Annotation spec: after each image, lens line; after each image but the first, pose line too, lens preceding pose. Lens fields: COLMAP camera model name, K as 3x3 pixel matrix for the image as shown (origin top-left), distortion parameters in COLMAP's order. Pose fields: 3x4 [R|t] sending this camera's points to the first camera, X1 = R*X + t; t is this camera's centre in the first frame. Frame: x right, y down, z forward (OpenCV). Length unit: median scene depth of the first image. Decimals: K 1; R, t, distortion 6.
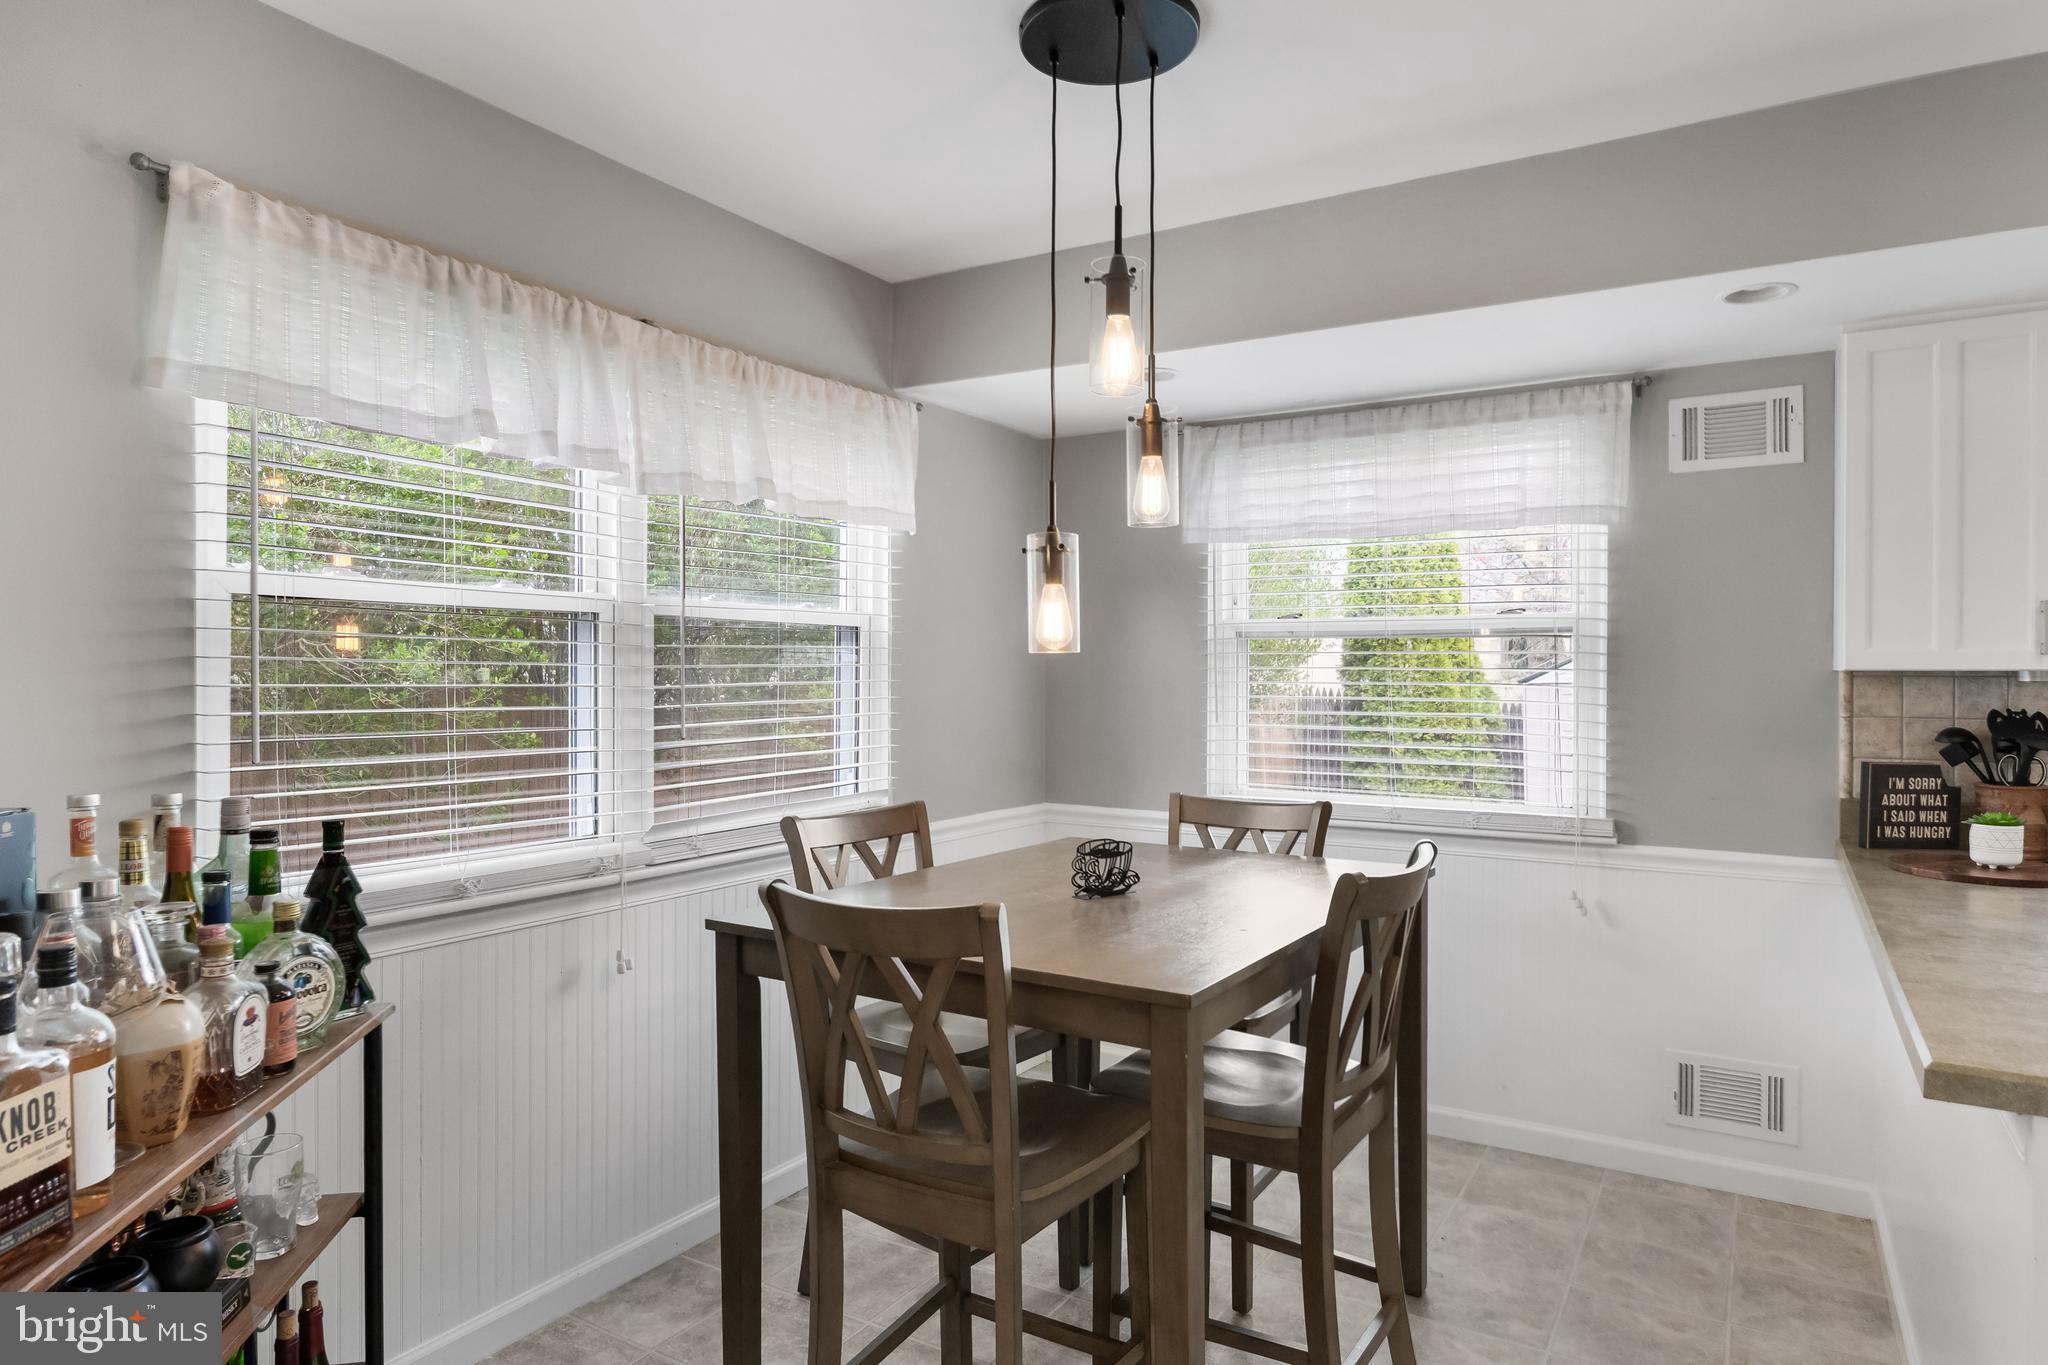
lens RADIAL K [[1225.5, 0, 1024.4], [0, 1225.5, 682.0], [0, 0, 1]] dist [-0.007751, -0.000456]
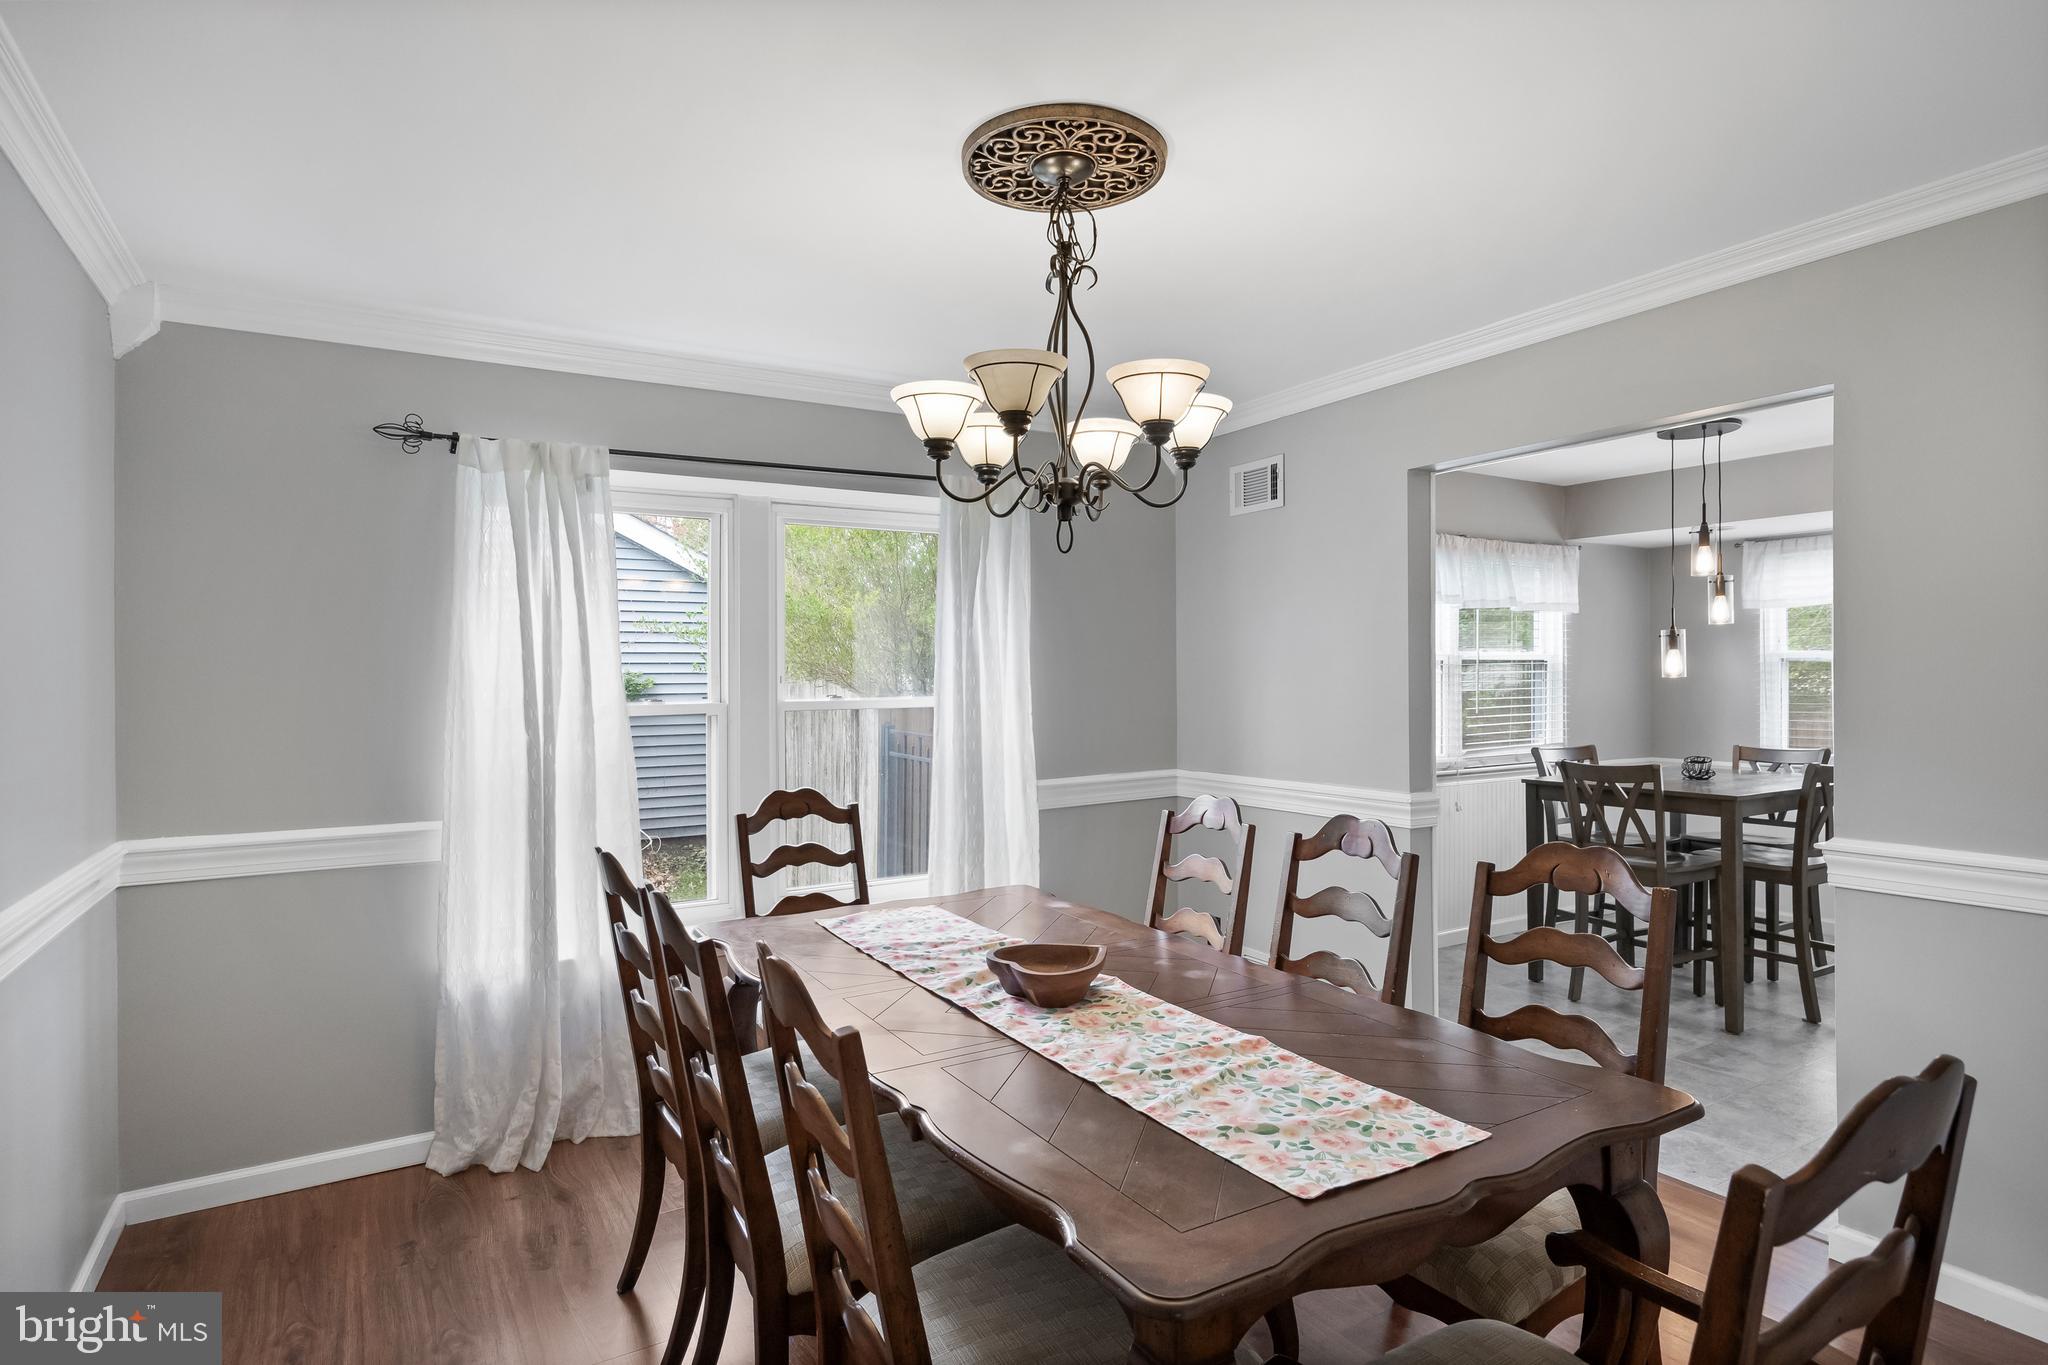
lens RADIAL K [[1077.5, 0, 1024.5], [0, 1077.5, 685.7], [0, 0, 1]] dist [0.006521, -0.000022]
pose [[0.891698, -0.005938, -0.452592, -0.118009], [0.005725, 0.999982, -0.001839, -0.008525], [0.452595, -0.000952, 0.891716, -1.140223]]
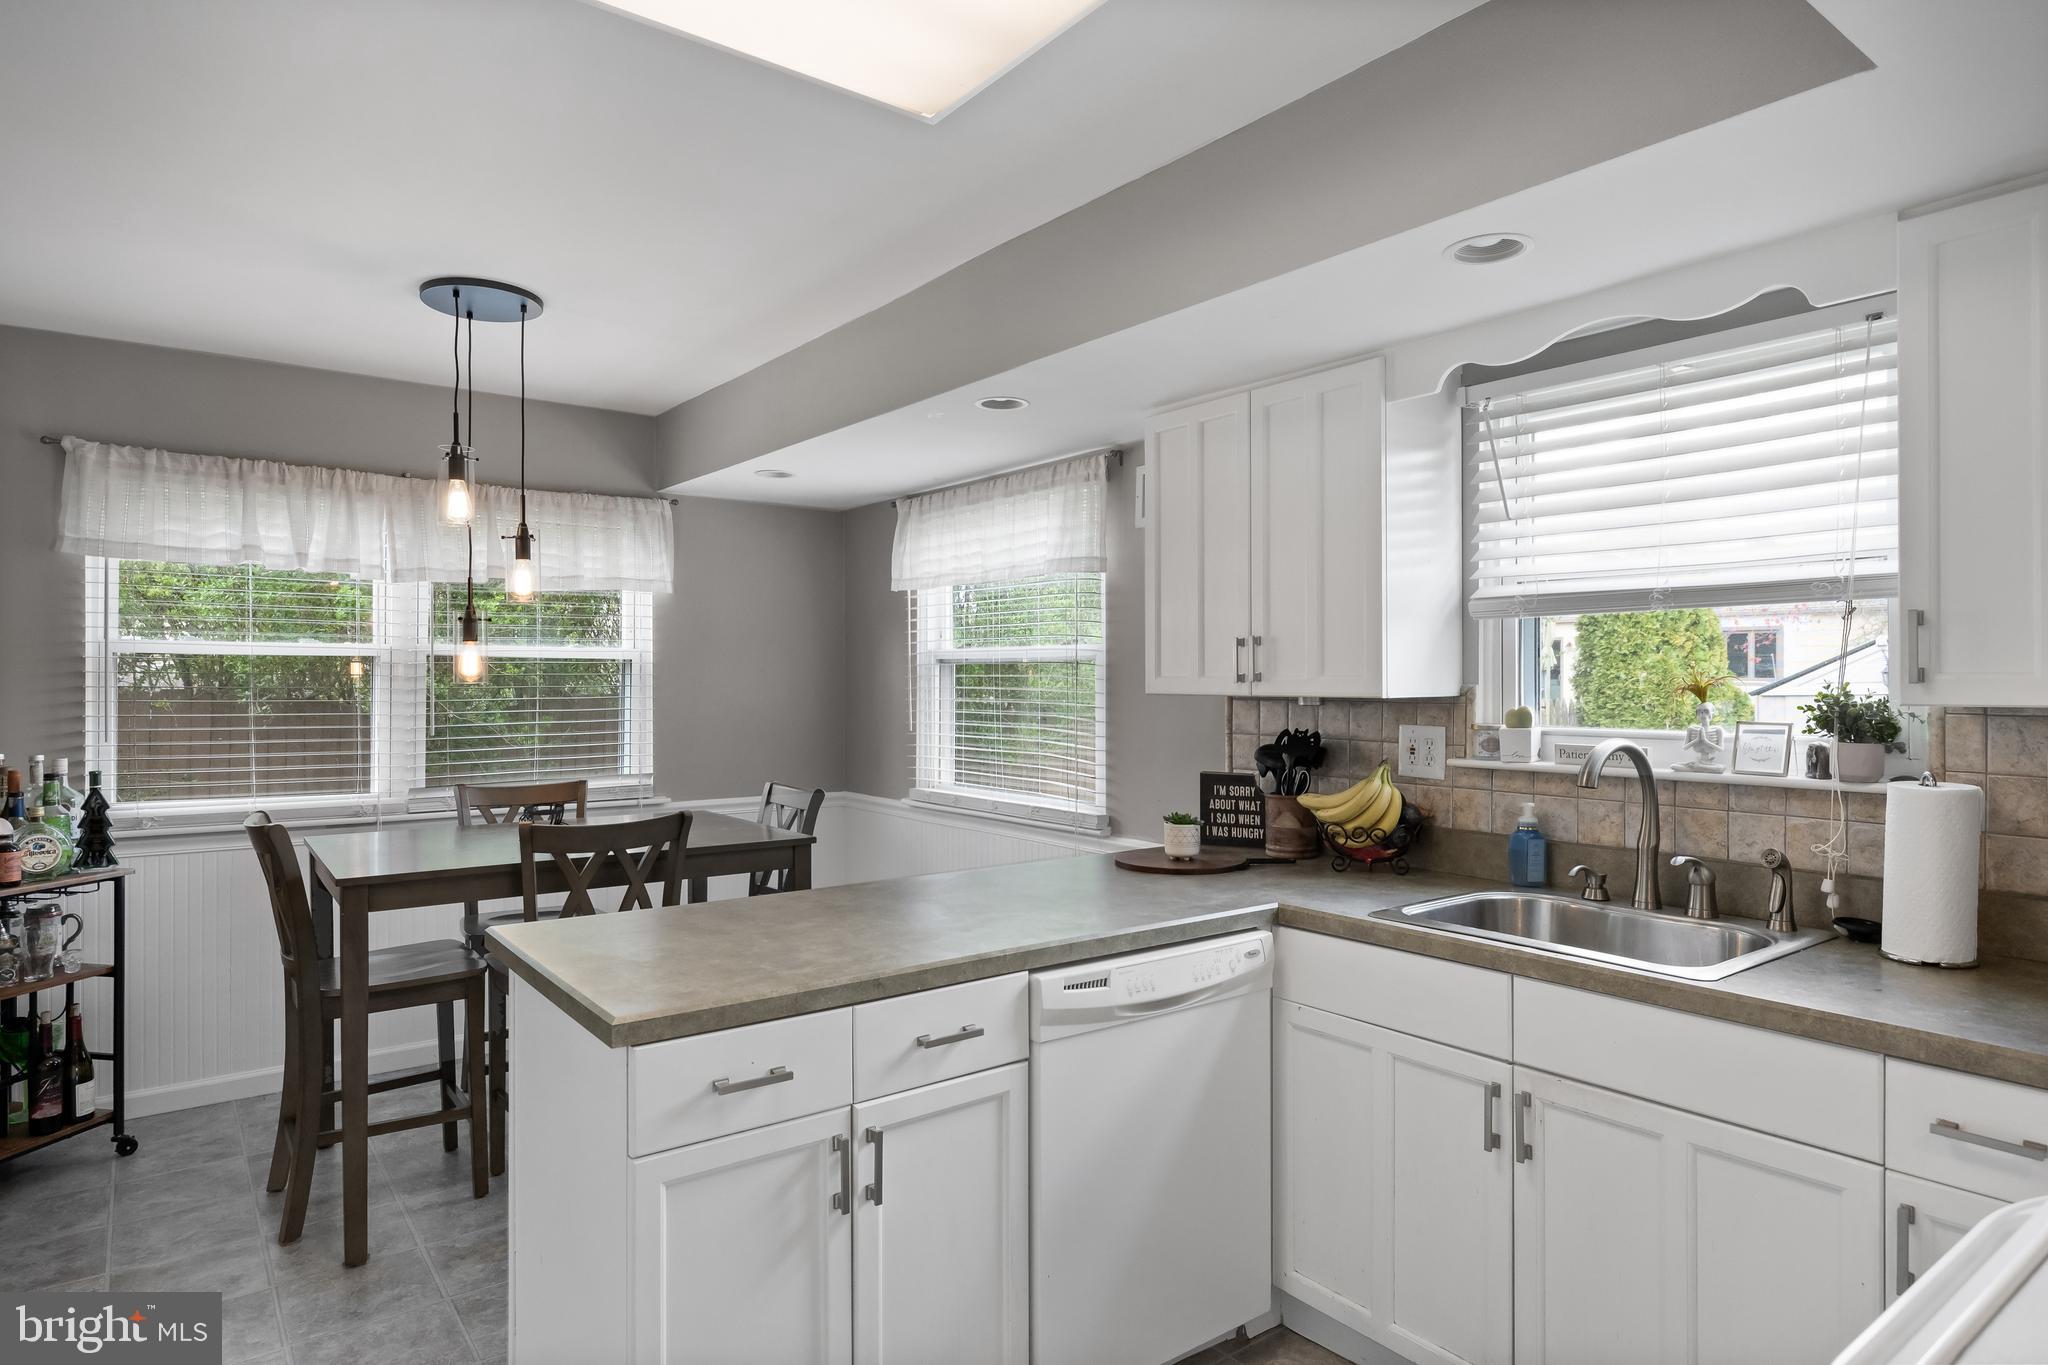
lens RADIAL K [[1181.0, 0, 1024.8], [0, 1181.0, 685.7], [0, 0, 1]] dist [-0.003420, -0.001282]
pose [[0.931031, 0.002186, -0.364935, 0.958595], [-0.002855, 0.999995, -0.001296, -0.016453], [0.364930, 0.002248, 0.931032, -0.136632]]
